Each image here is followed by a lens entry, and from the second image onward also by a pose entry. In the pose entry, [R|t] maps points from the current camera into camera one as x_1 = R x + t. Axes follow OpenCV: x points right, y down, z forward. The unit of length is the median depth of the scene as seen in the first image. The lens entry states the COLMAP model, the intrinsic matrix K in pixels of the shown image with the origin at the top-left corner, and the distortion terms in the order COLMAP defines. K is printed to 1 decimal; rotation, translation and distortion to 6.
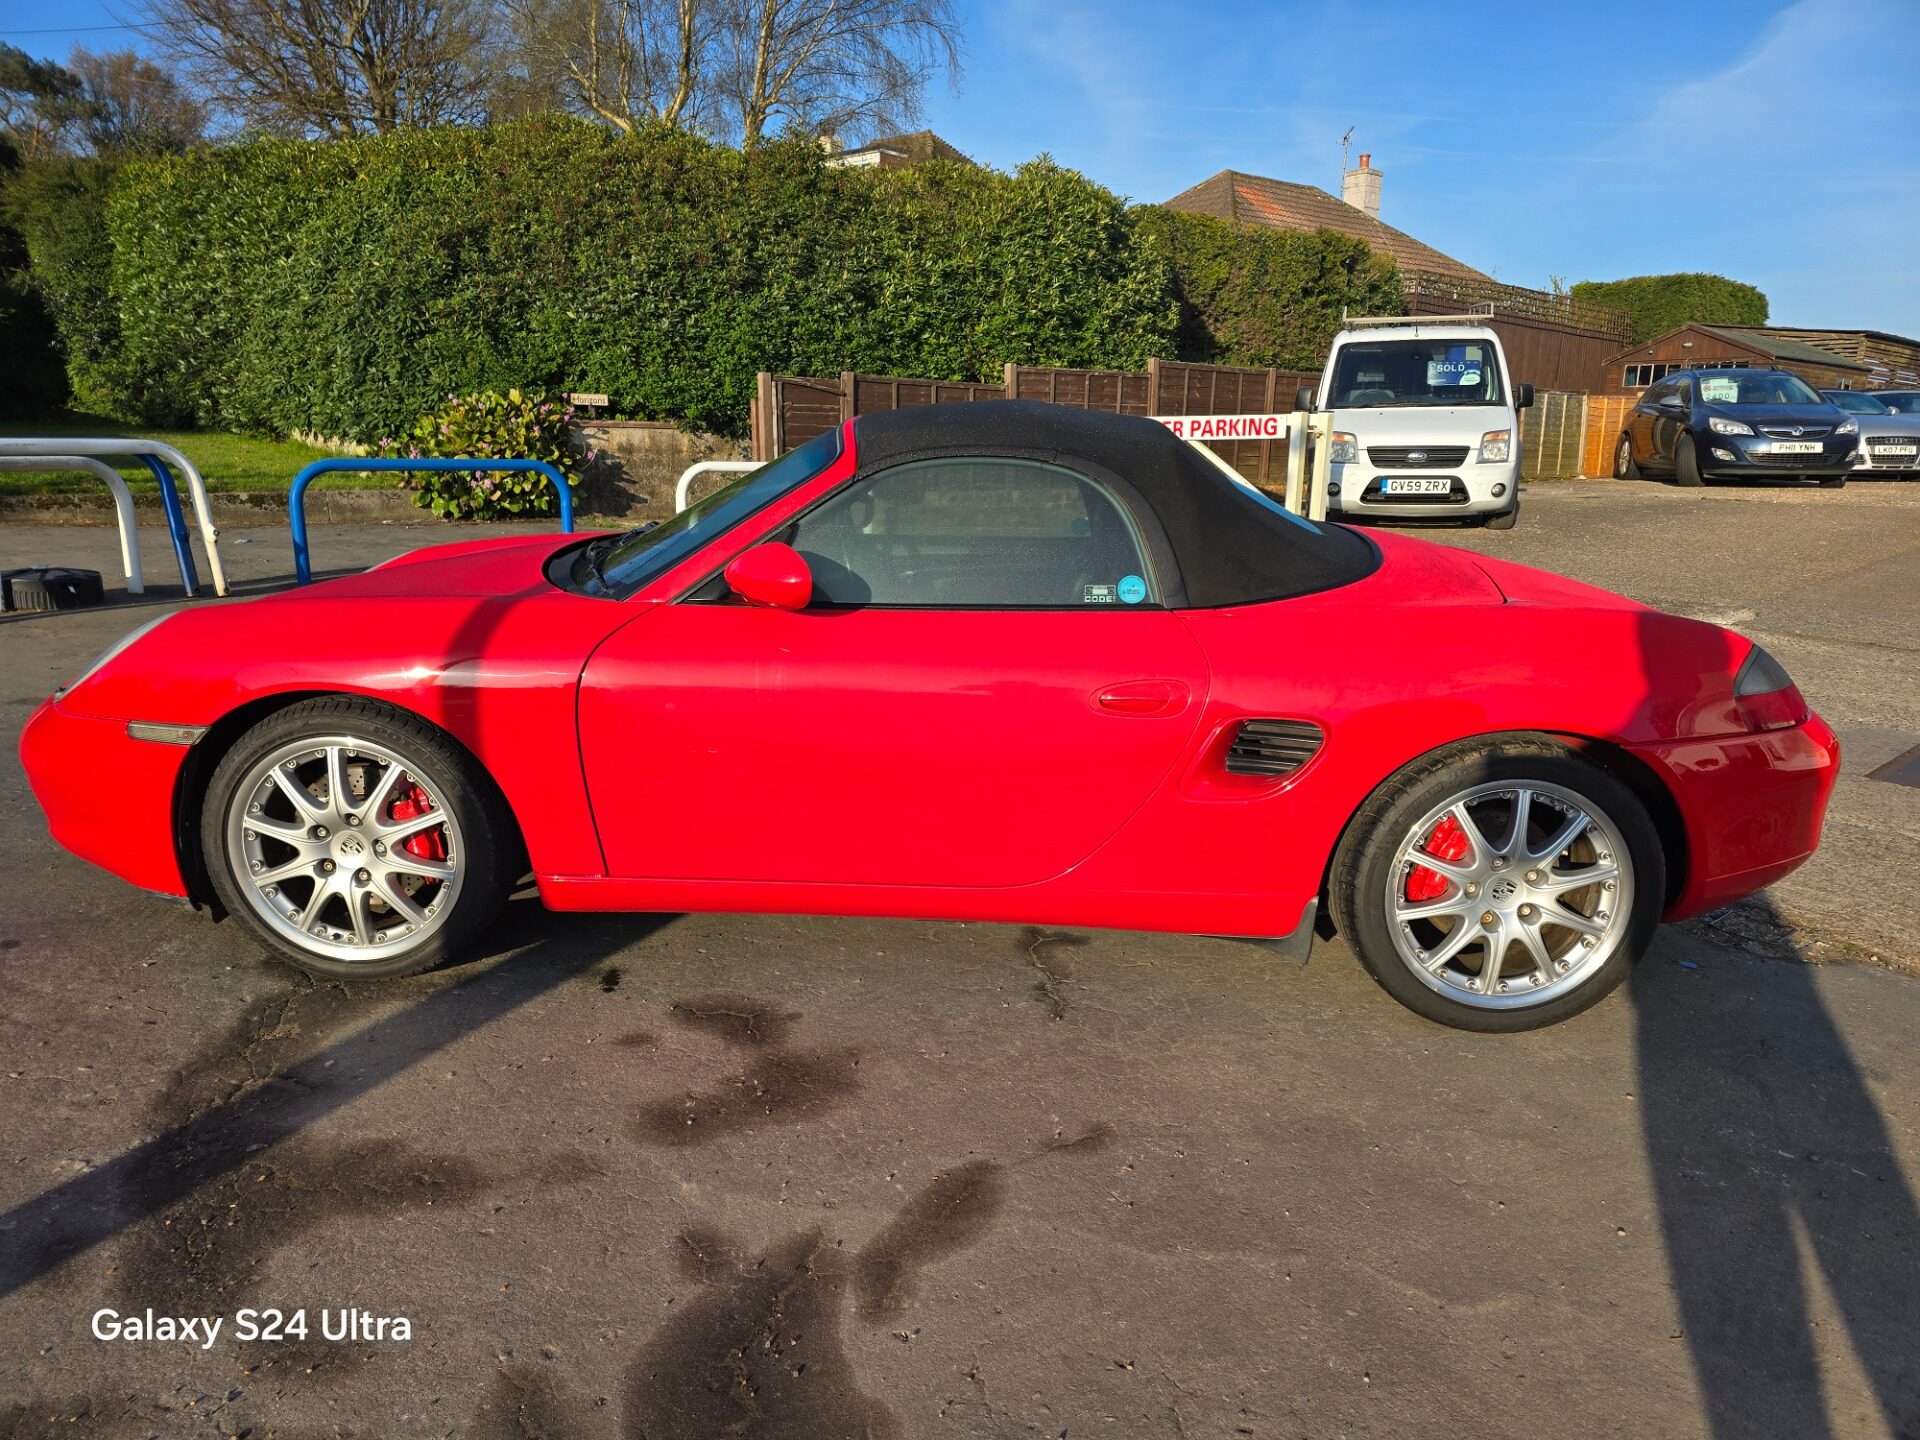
lens RADIAL K [[1279.2, 0, 943.0], [0, 1279.2, 716.7], [0, 0, 1]] dist [0.042094, -0.039416]
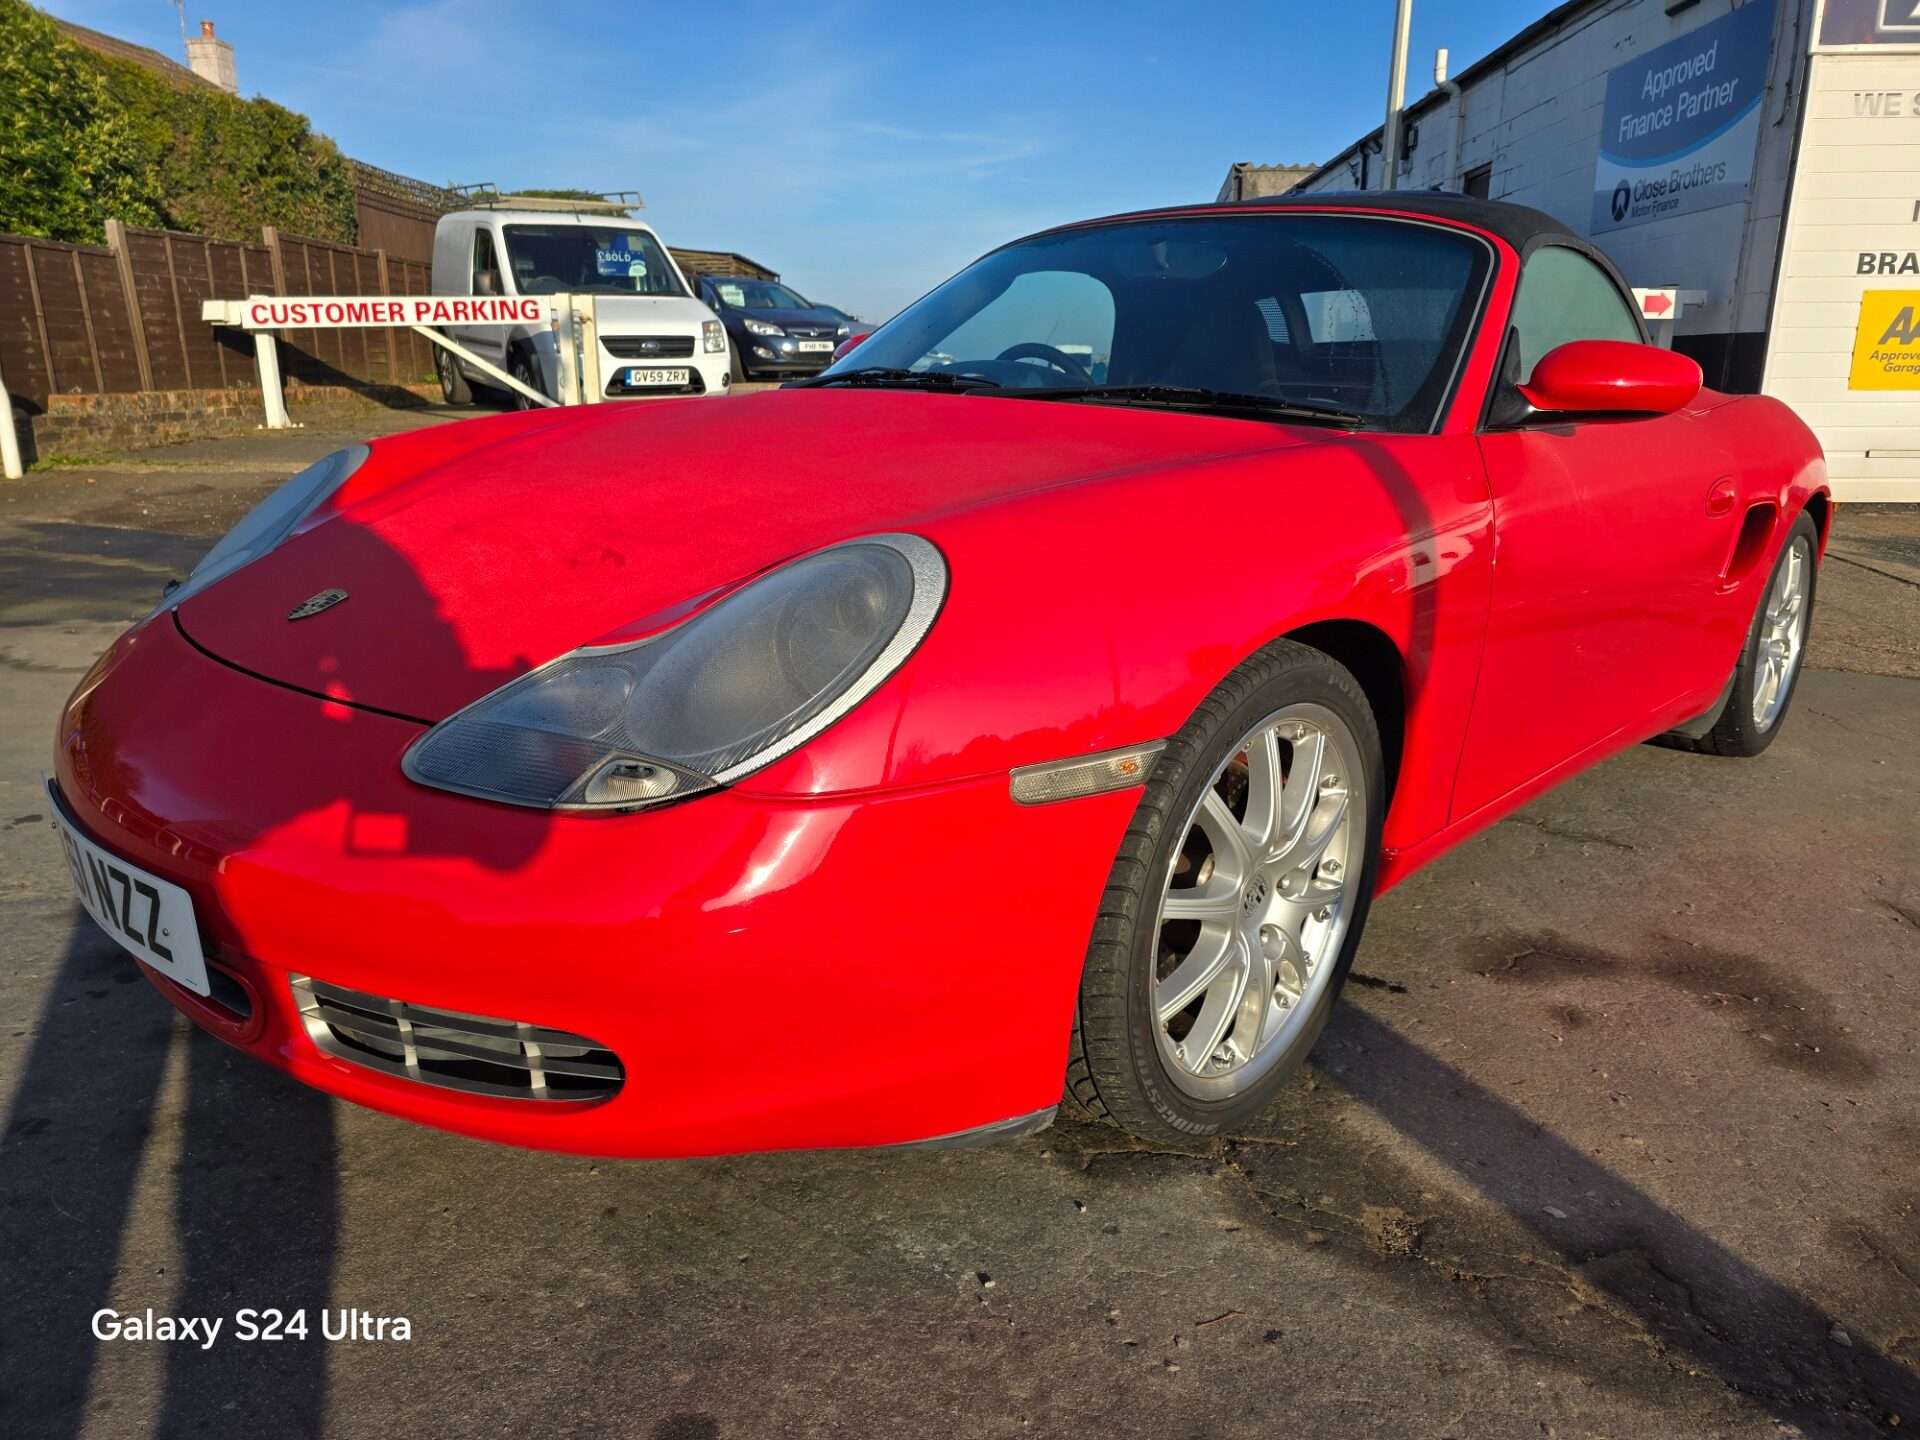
lens RADIAL K [[1279.2, 0, 943.0], [0, 1279.2, 716.7], [0, 0, 1]] dist [0.042094, -0.039416]
pose [[0.692614, -0.202254, 0.692373, -0.135828], [0.157757, 0.979120, 0.128206, -0.010538], [-0.703846, 0.020429, 0.710059, 0.099006]]
